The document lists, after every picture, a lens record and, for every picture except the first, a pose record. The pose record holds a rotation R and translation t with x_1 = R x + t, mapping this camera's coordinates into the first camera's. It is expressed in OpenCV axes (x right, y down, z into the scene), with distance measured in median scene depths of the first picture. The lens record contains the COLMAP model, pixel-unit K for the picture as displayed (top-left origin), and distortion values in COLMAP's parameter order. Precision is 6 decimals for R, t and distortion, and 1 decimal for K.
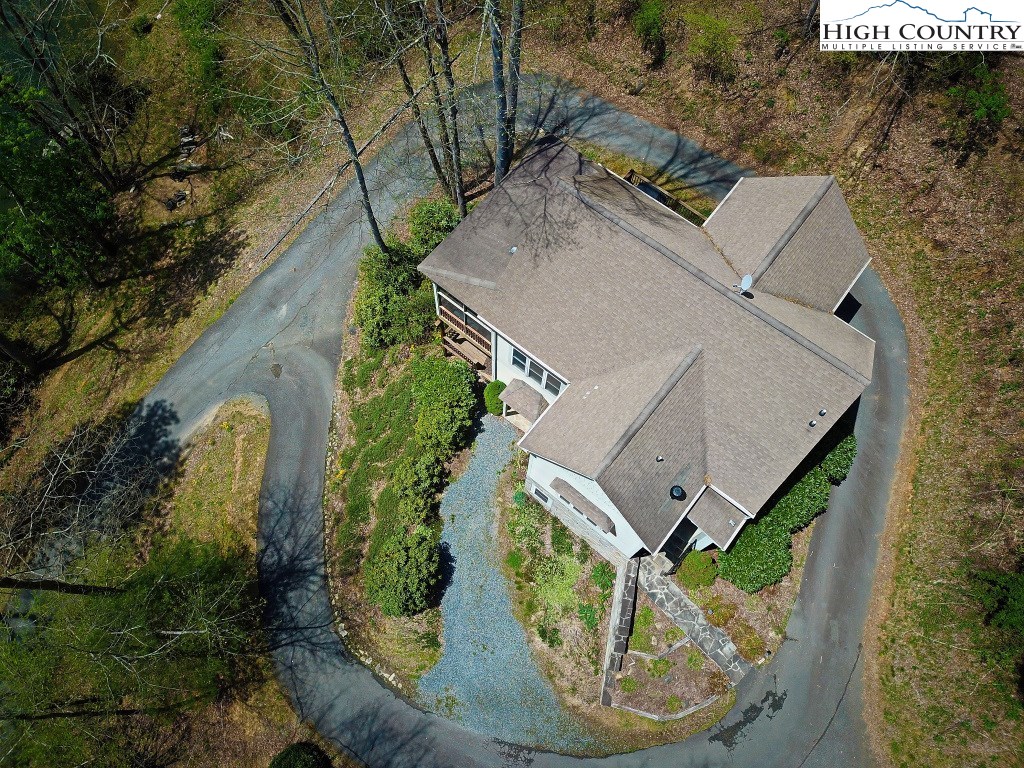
lens RADIAL K [[781.5, 0, 512.0], [0, 781.5, 384.0], [0, 0, 1]] dist [0.027060, 0.000291]
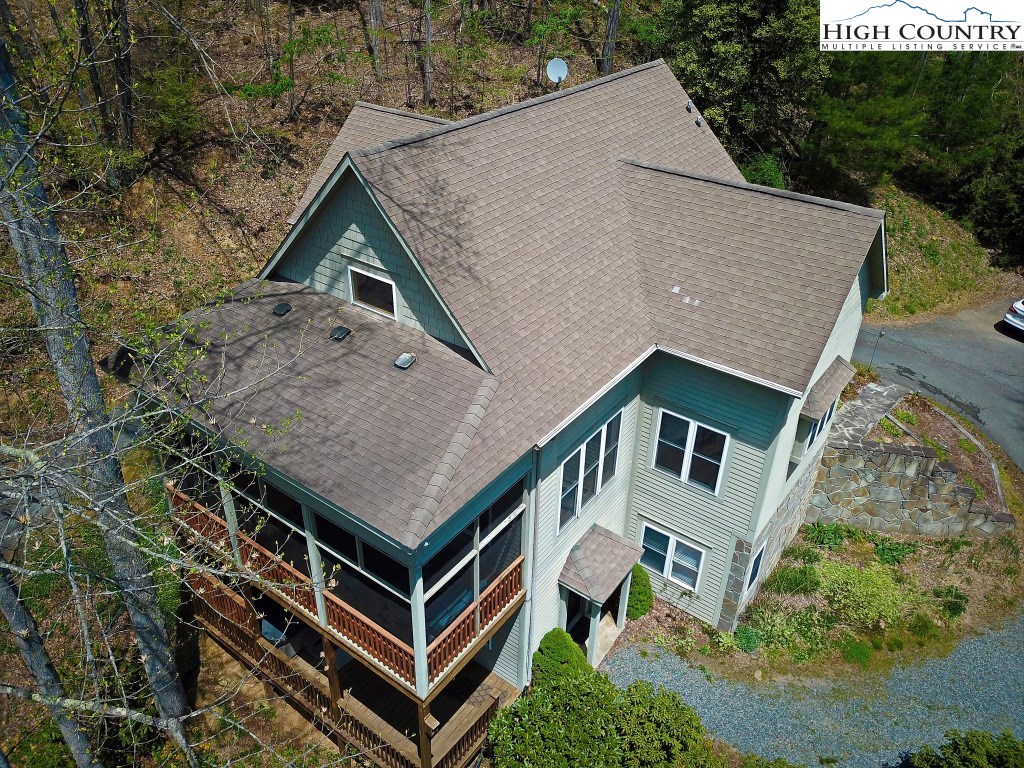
lens RADIAL K [[781.5, 0, 512.0], [0, 781.5, 384.0], [0, 0, 1]] dist [0.027060, 0.000291]
pose [[-0.047543, -0.548208, 0.834990, -0.354103], [0.925939, 0.289364, 0.242703, -0.198270], [-0.374668, 0.784689, 0.493850, 0.664118]]
